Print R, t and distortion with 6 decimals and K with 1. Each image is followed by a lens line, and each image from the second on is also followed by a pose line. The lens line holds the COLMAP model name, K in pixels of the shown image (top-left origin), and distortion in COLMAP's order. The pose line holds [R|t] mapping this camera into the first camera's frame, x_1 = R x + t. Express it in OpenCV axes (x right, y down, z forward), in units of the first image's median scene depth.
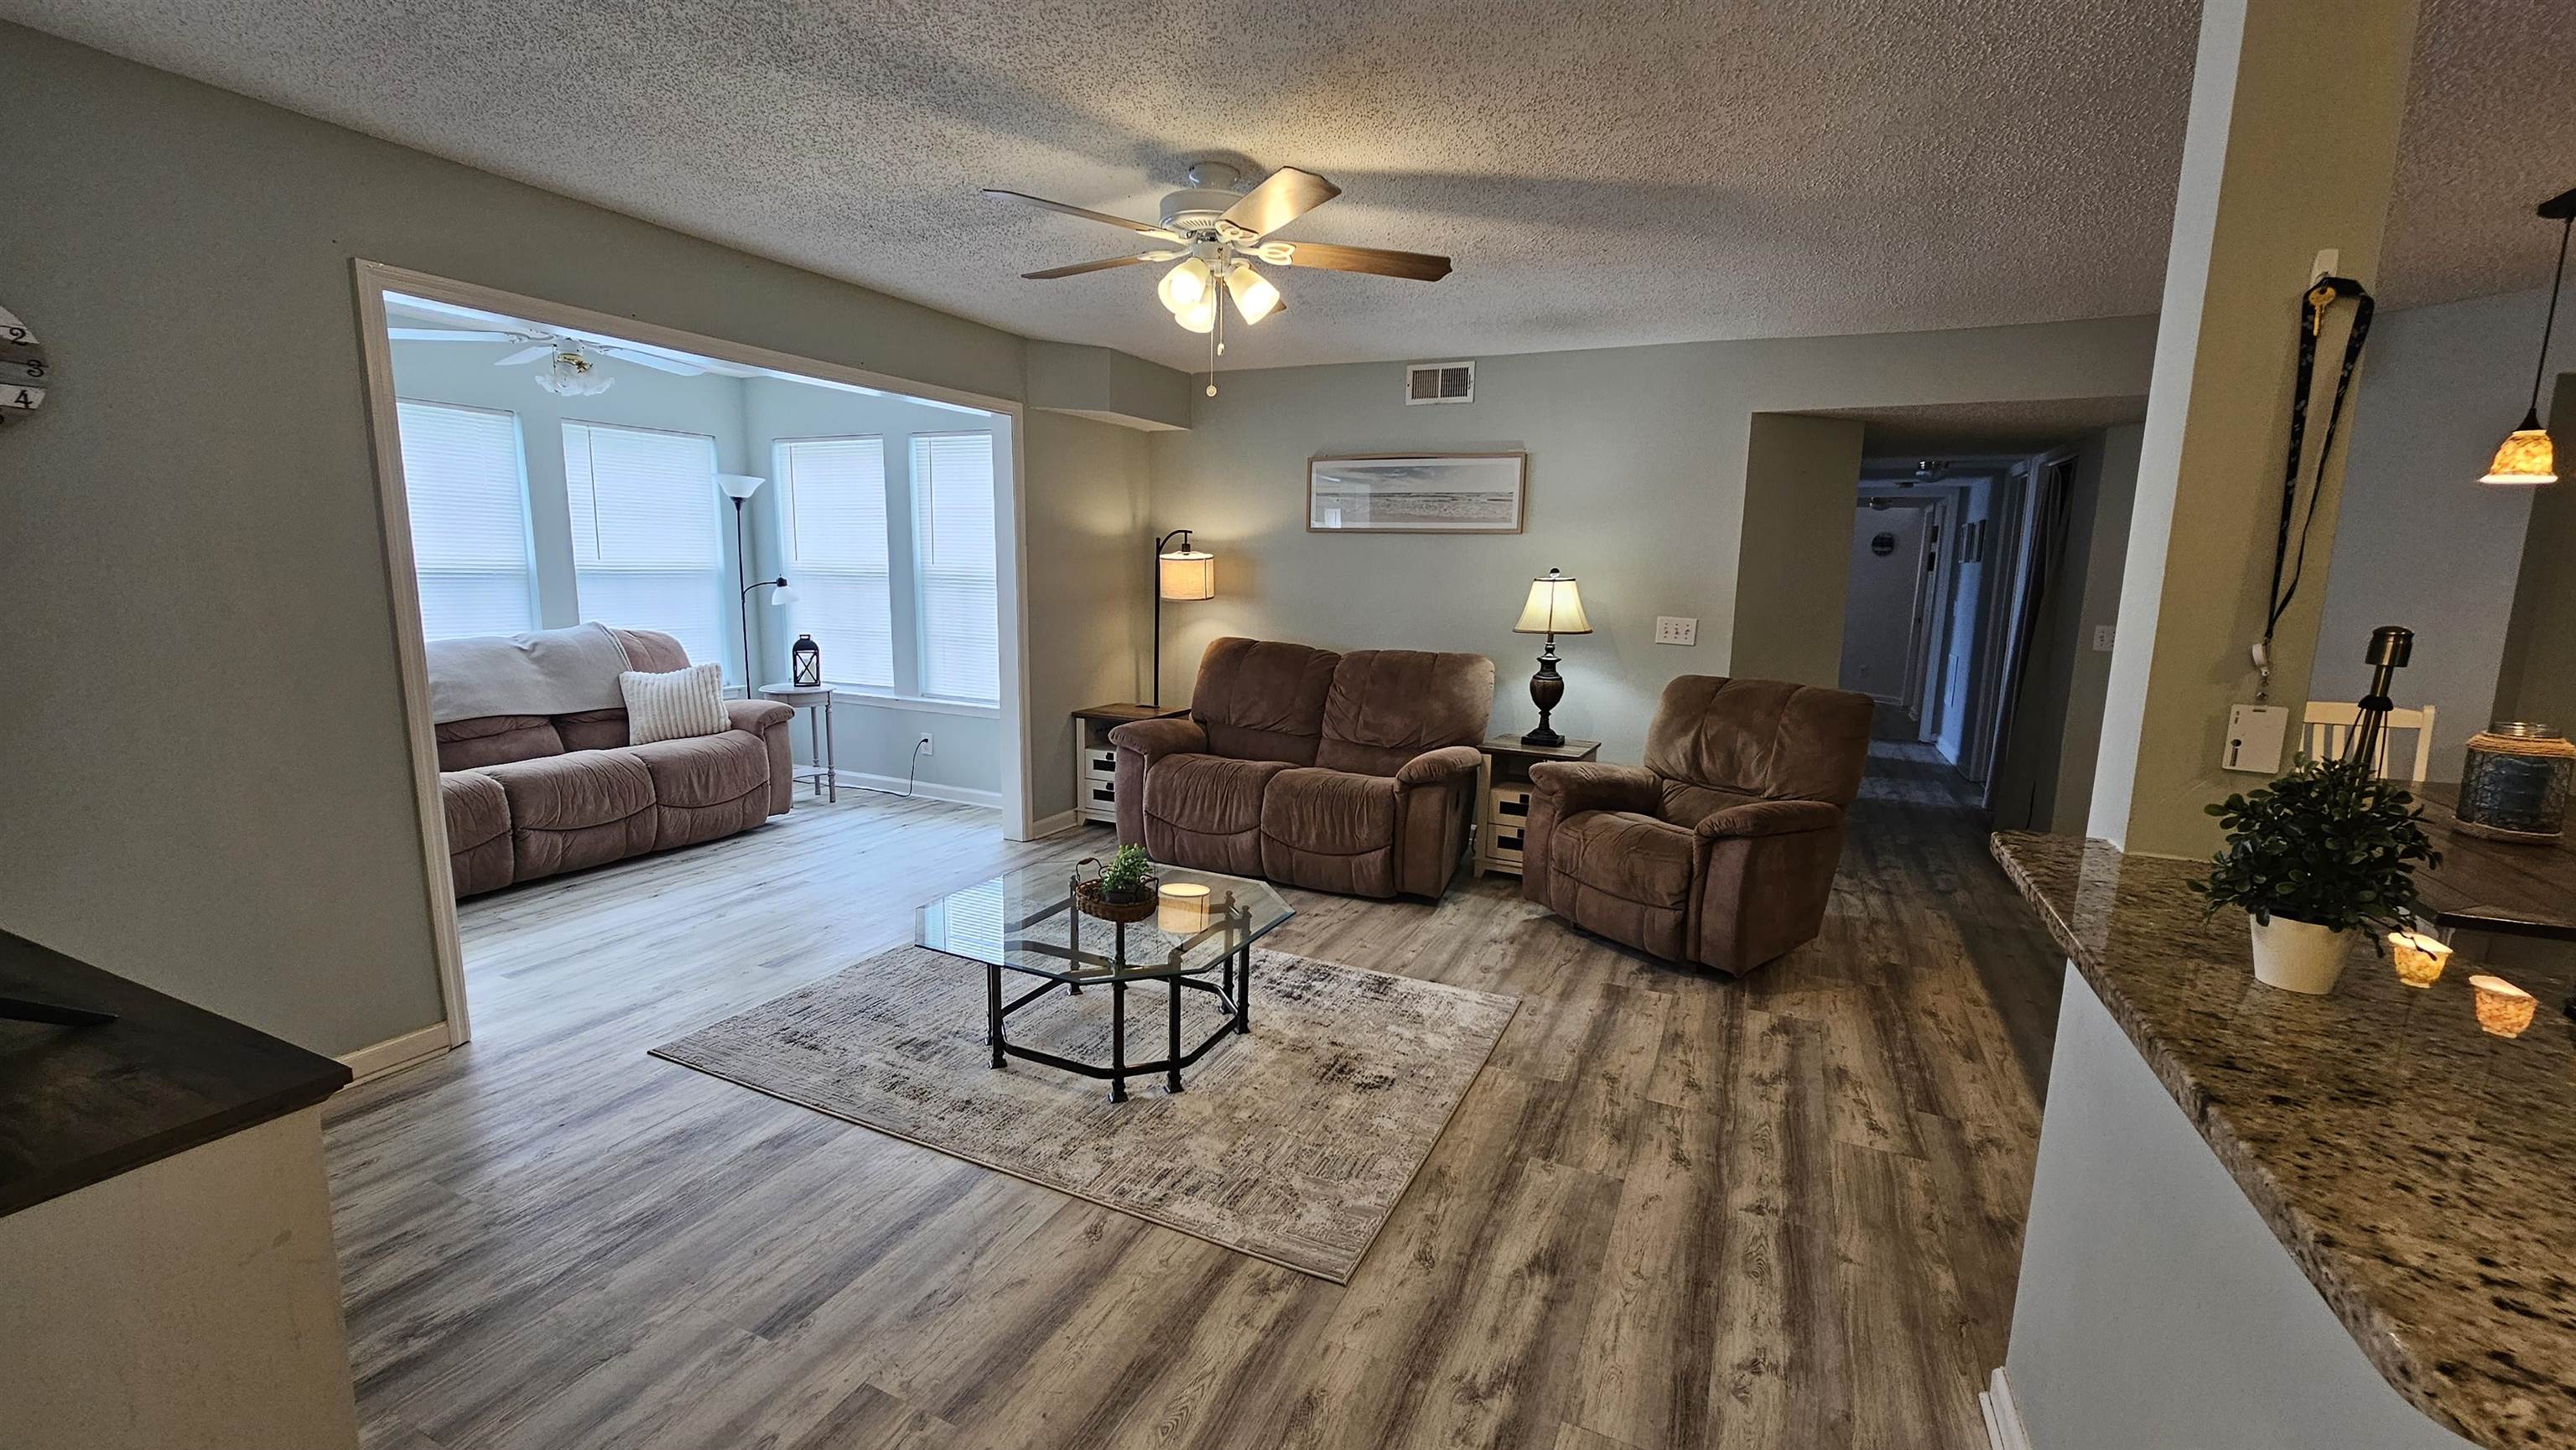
lens RADIAL K [[1052.6, 0, 1275.7], [0, 1052.6, 729.4], [0, 0, 1]] dist [-0.001680, -0.000310]
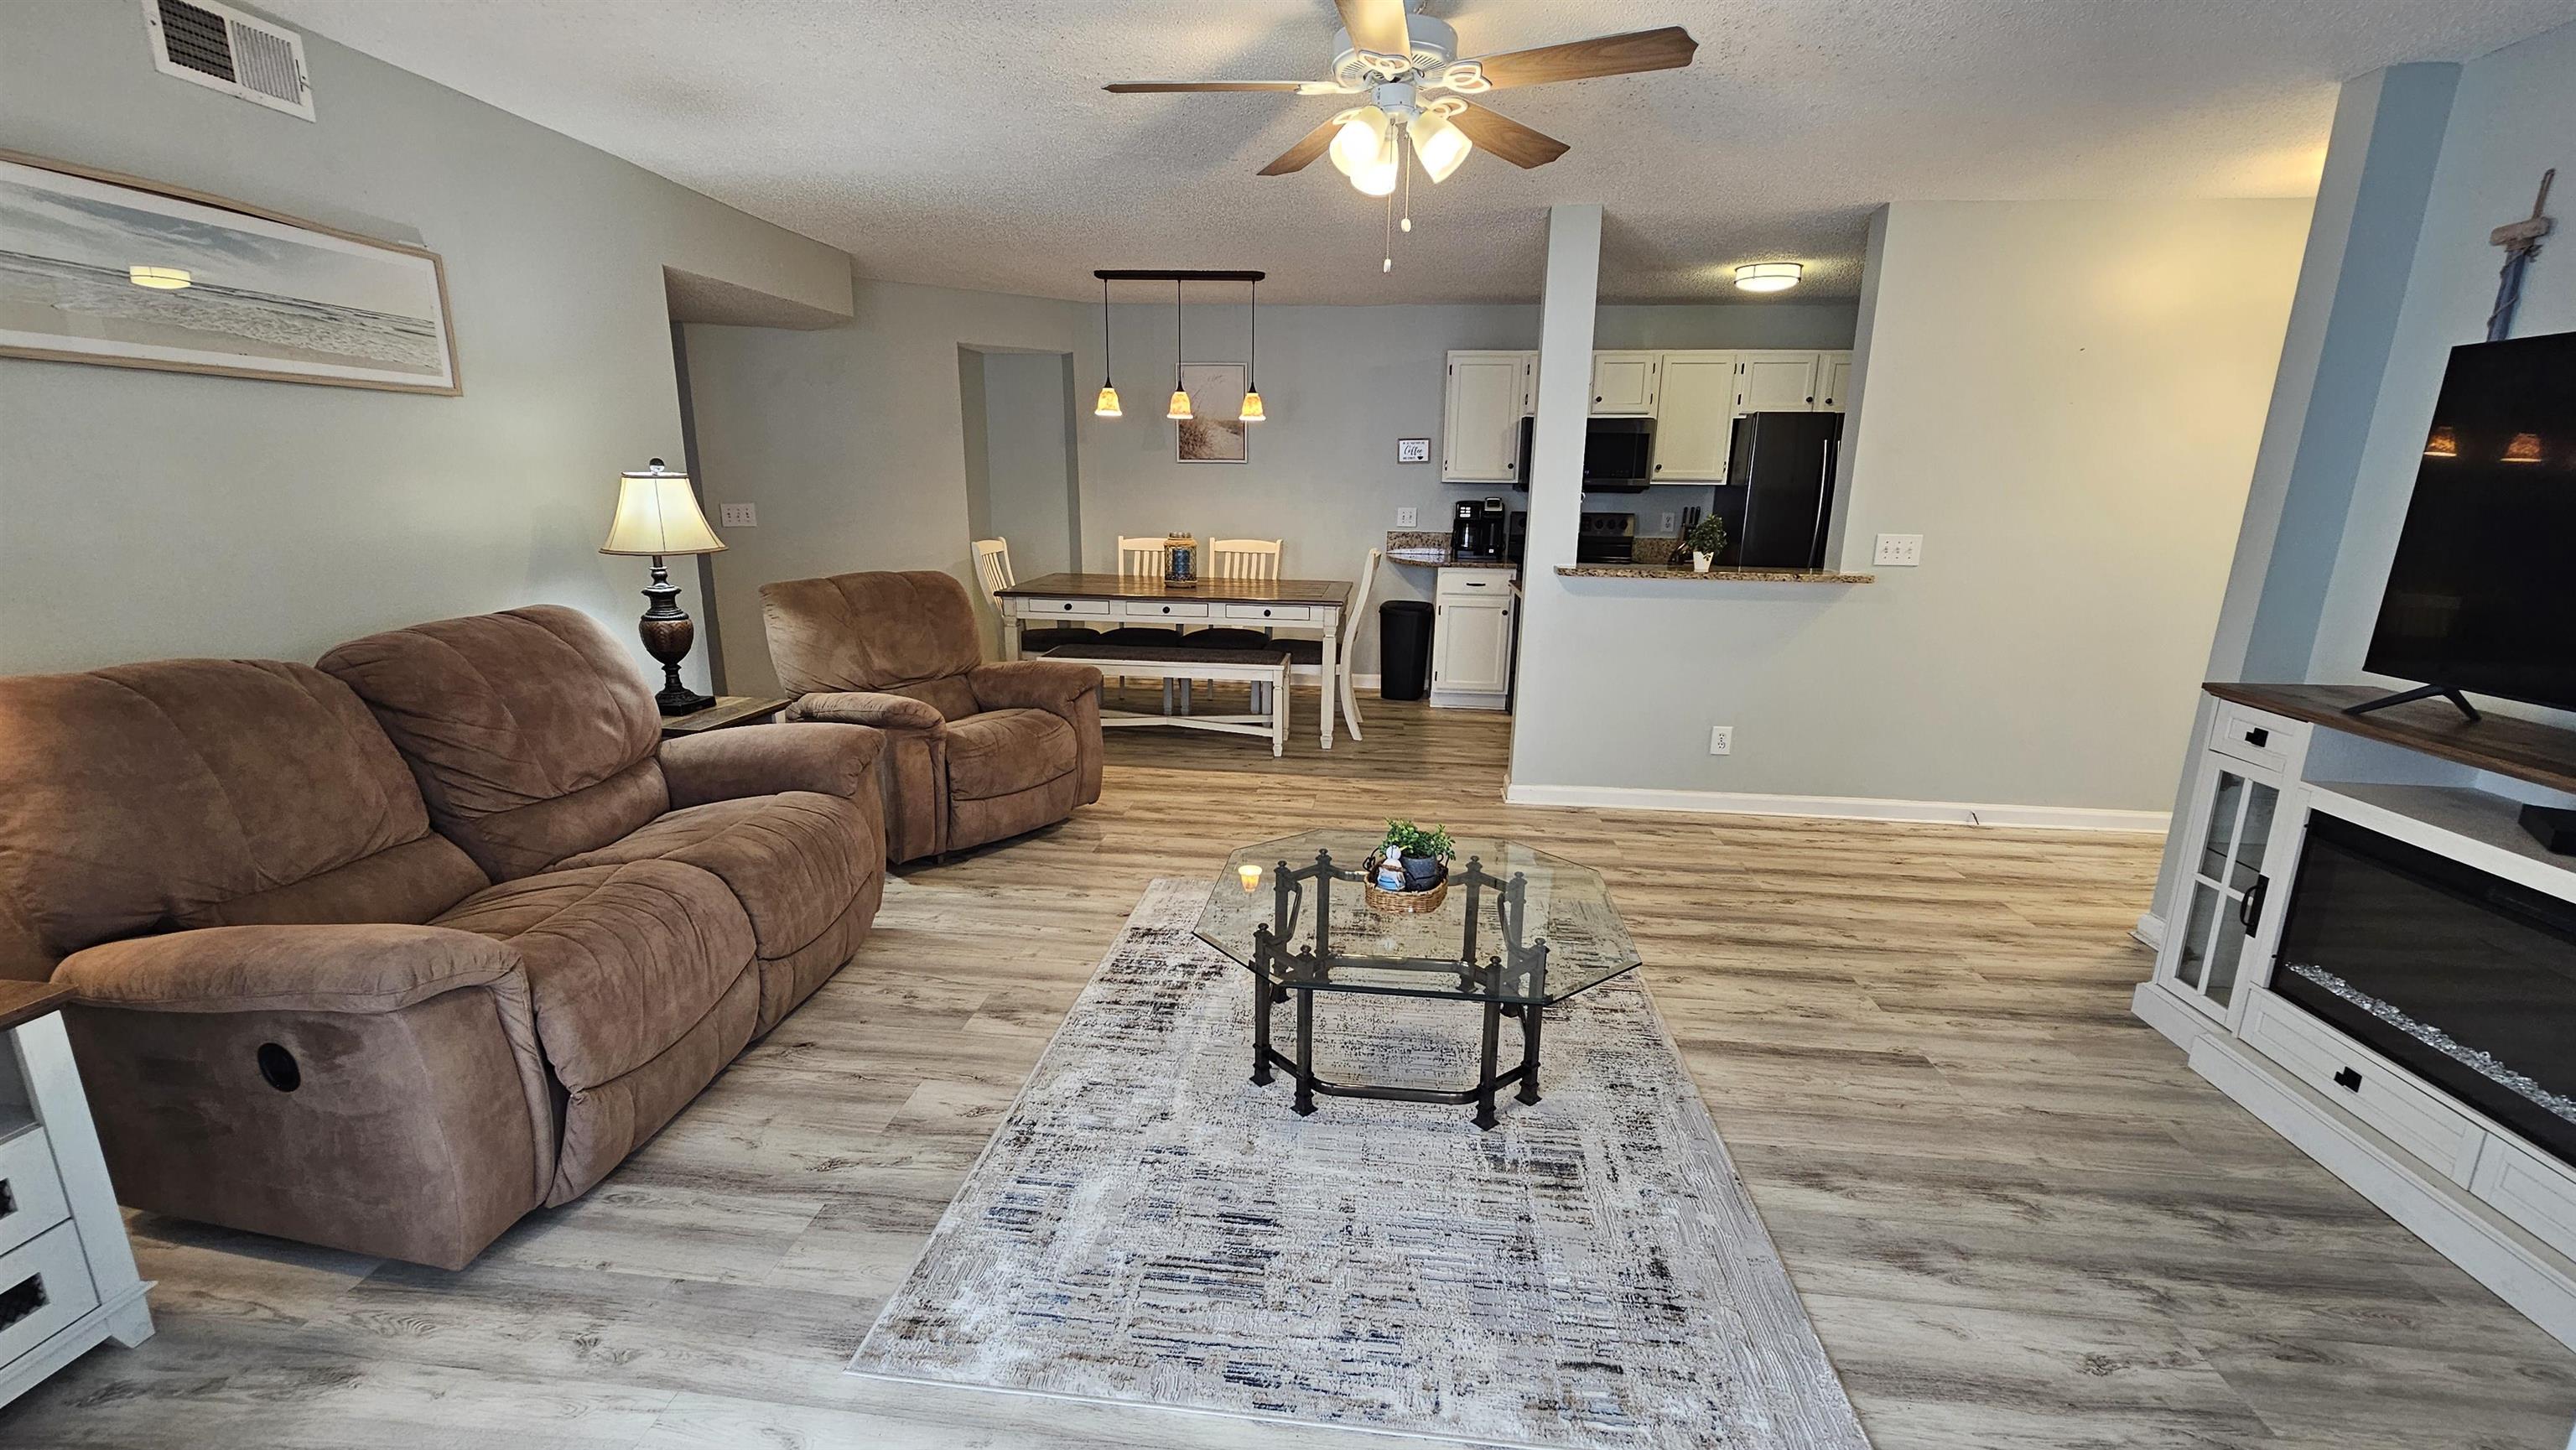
lens RADIAL K [[1052.6, 0, 1272.4], [0, 1052.6, 738.3], [0, 0, 1]] dist [-0.001680, -0.000310]
pose [[-0.323644, -0.252271, 0.911929, -0.726943], [0.128149, 0.943234, 0.306411, -0.185133], [-0.937460, 0.216031, -0.272944, 1.119402]]
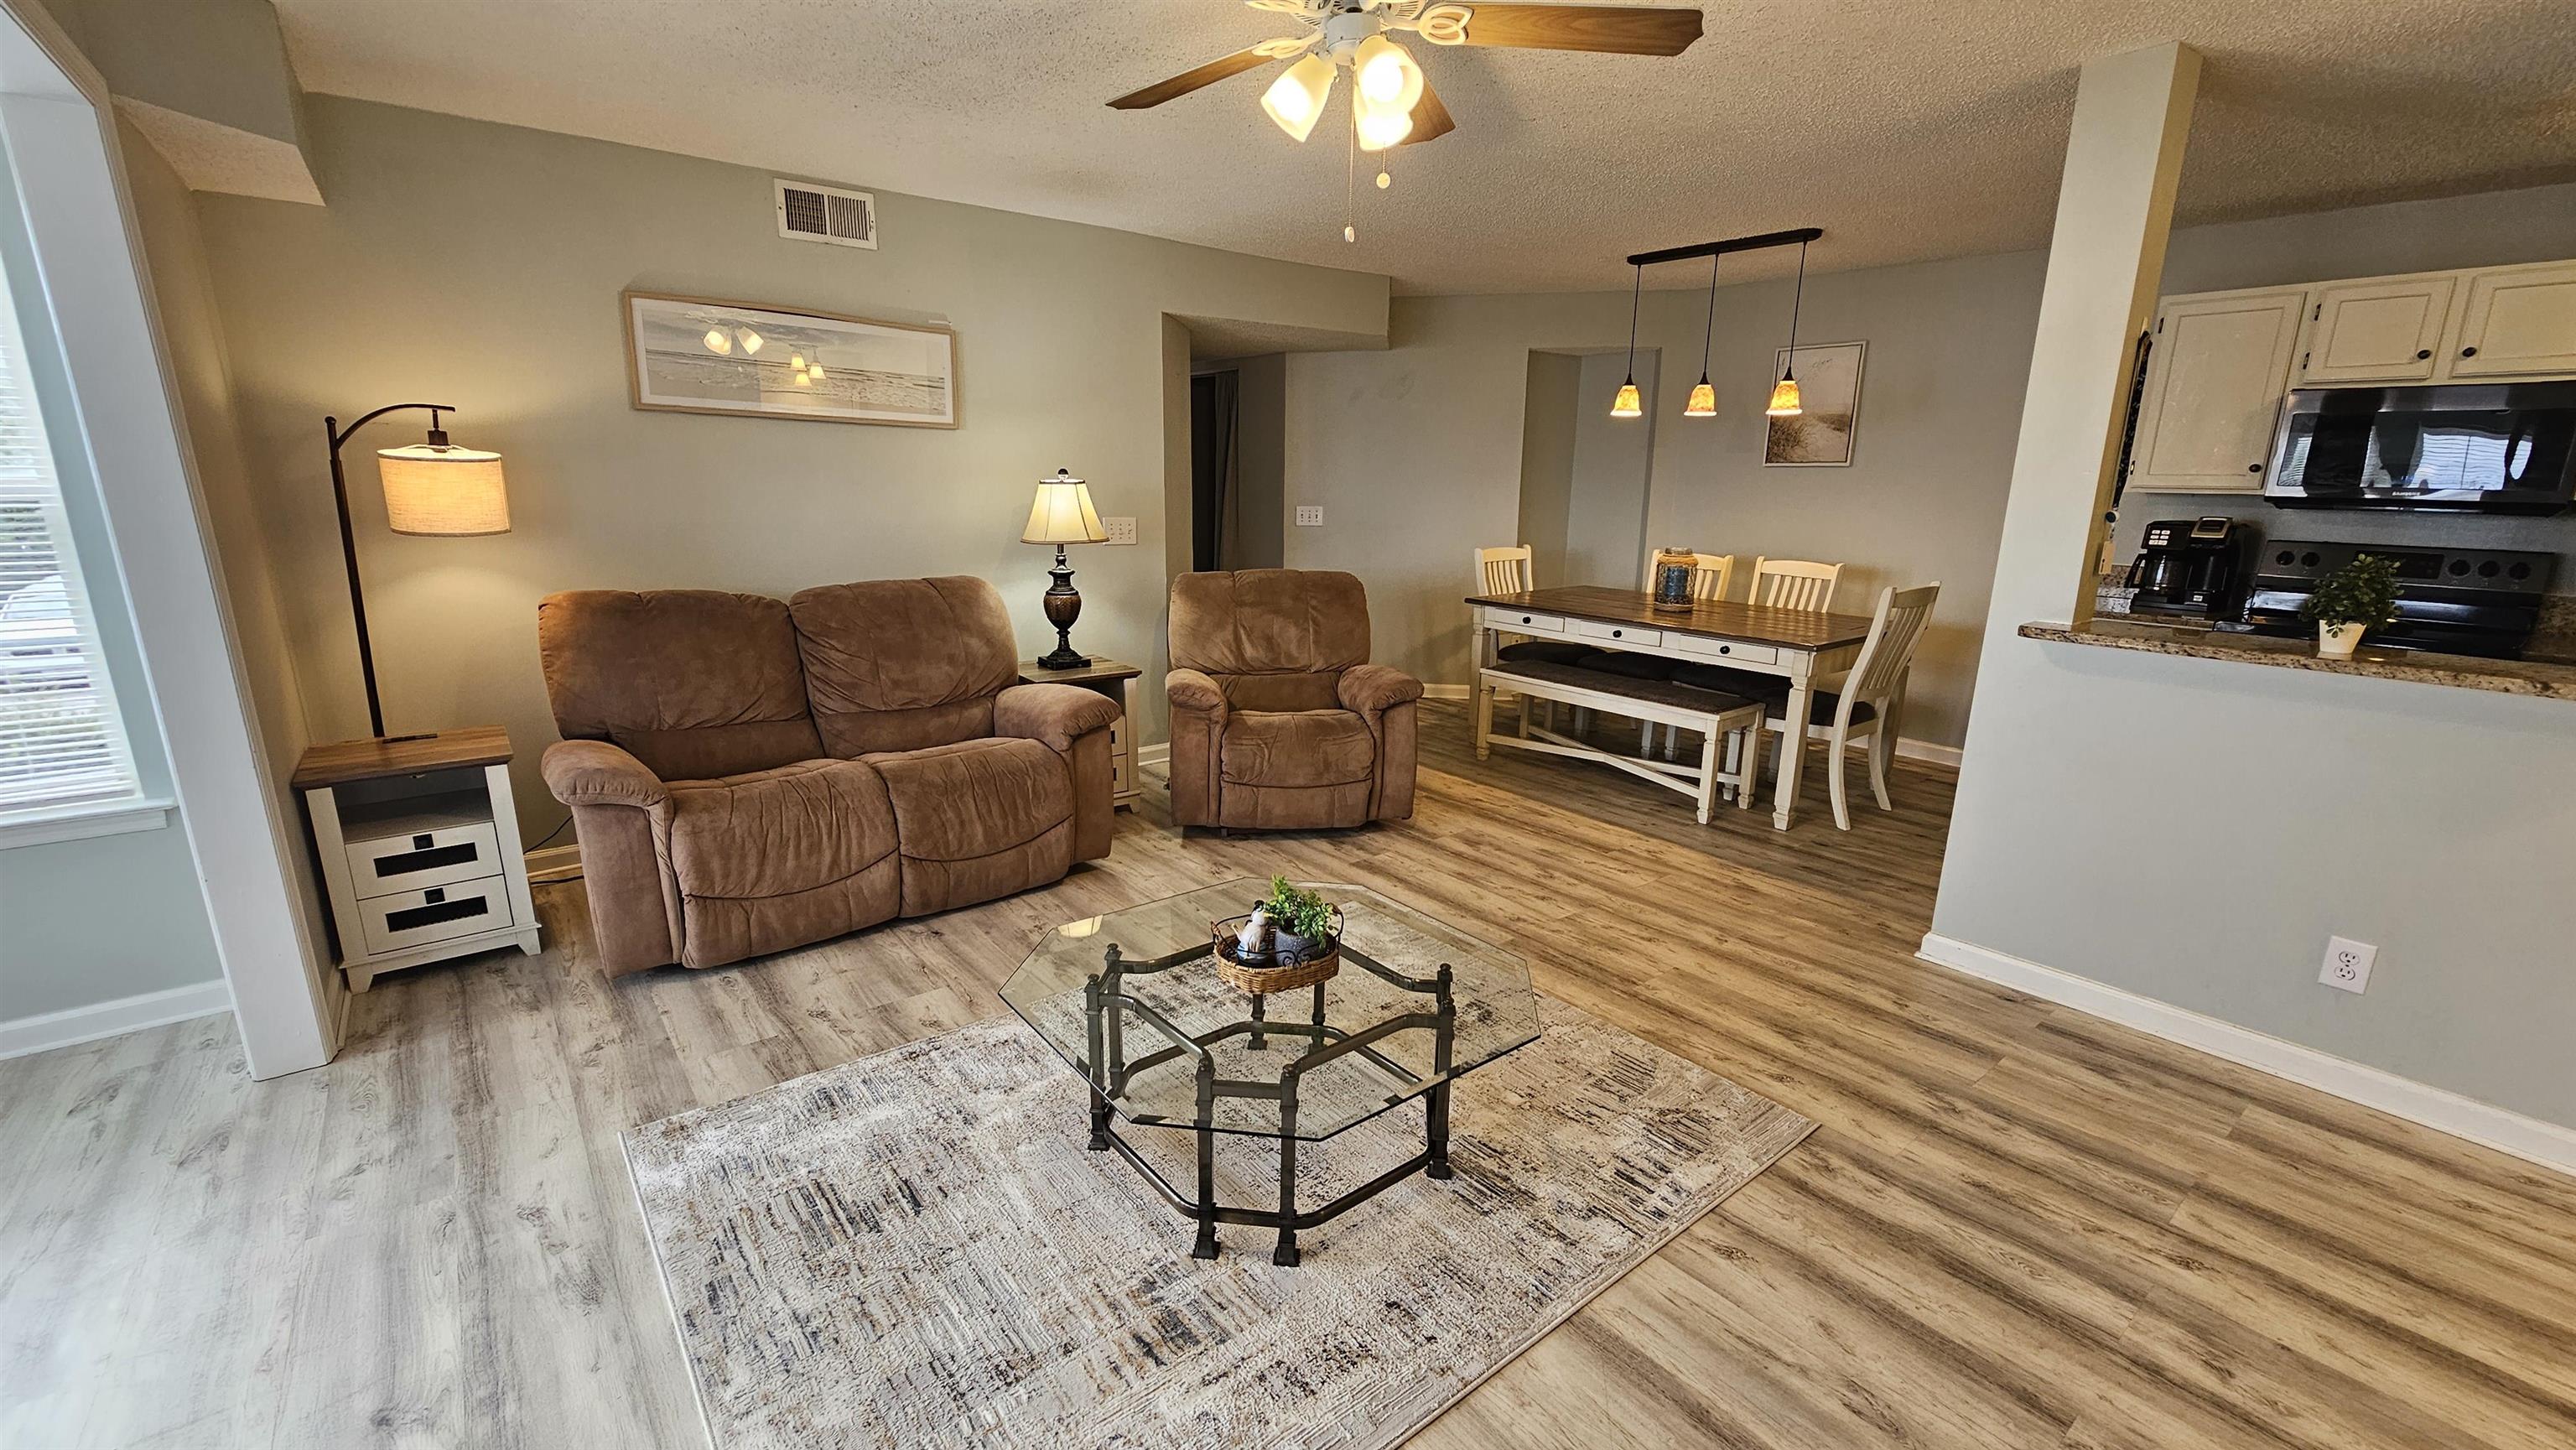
lens RADIAL K [[1052.6, 0, 1277.6], [0, 1052.6, 733.8], [0, 0, 1]] dist [-0.001680, -0.000310]
pose [[0.445534, -0.232733, 0.864485, -0.630570], [0.137989, 0.971932, 0.190543, -0.105459], [-0.884567, 0.034396, 0.465144, 0.569771]]
